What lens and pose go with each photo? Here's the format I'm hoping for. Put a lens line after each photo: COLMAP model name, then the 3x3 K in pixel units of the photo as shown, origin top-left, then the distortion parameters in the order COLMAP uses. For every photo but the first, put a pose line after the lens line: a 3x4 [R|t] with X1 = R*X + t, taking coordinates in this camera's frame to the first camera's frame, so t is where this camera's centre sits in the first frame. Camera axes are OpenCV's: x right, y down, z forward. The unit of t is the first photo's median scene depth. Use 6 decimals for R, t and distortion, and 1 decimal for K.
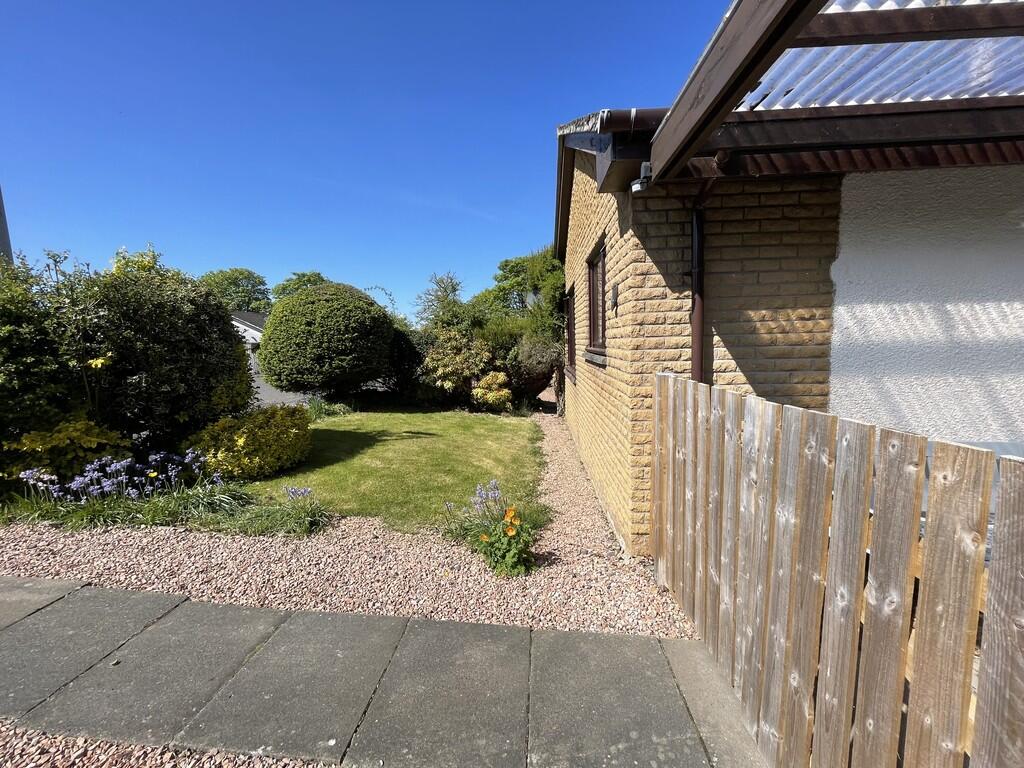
lens RADIAL K [[406.7, 0, 512.0], [0, 406.7, 384.0], [0, 0, 1]] dist [-0.002081, -0.000195]
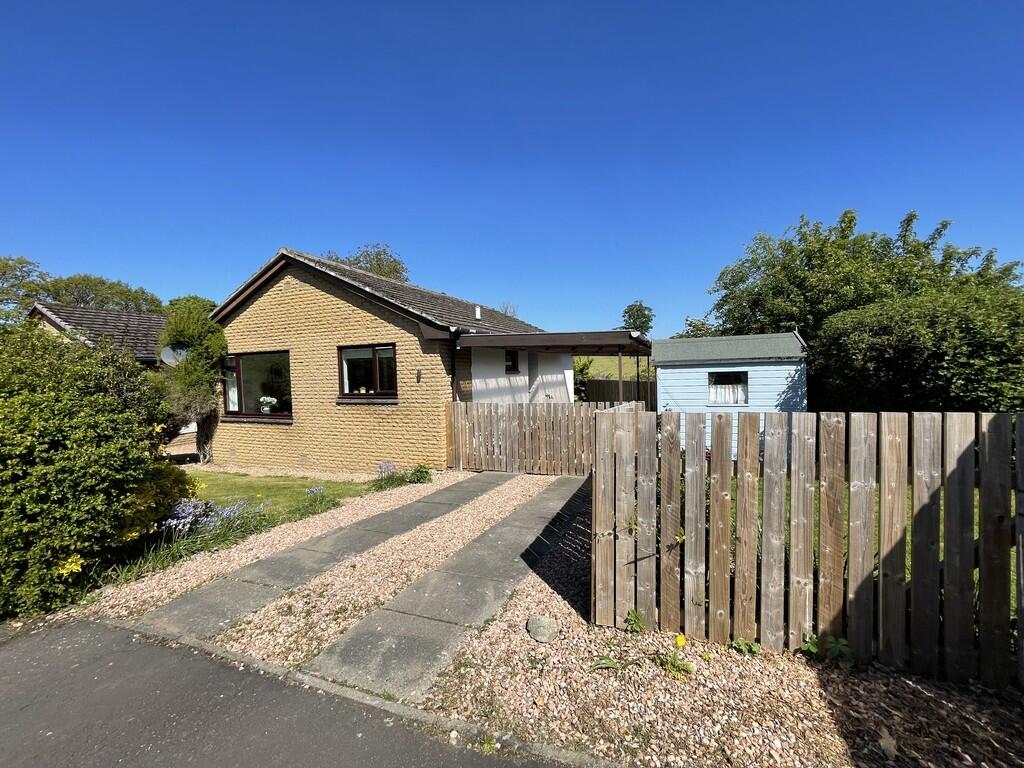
lens RADIAL K [[406.7, 0, 512.0], [0, 406.7, 384.0], [0, 0, 1]] dist [-0.002081, -0.000195]
pose [[0.323490, -0.021766, 0.945981, -2.329824], [0.121010, 0.992478, -0.018545, -0.048970], [-0.938462, 0.120472, 0.323691, -0.427198]]
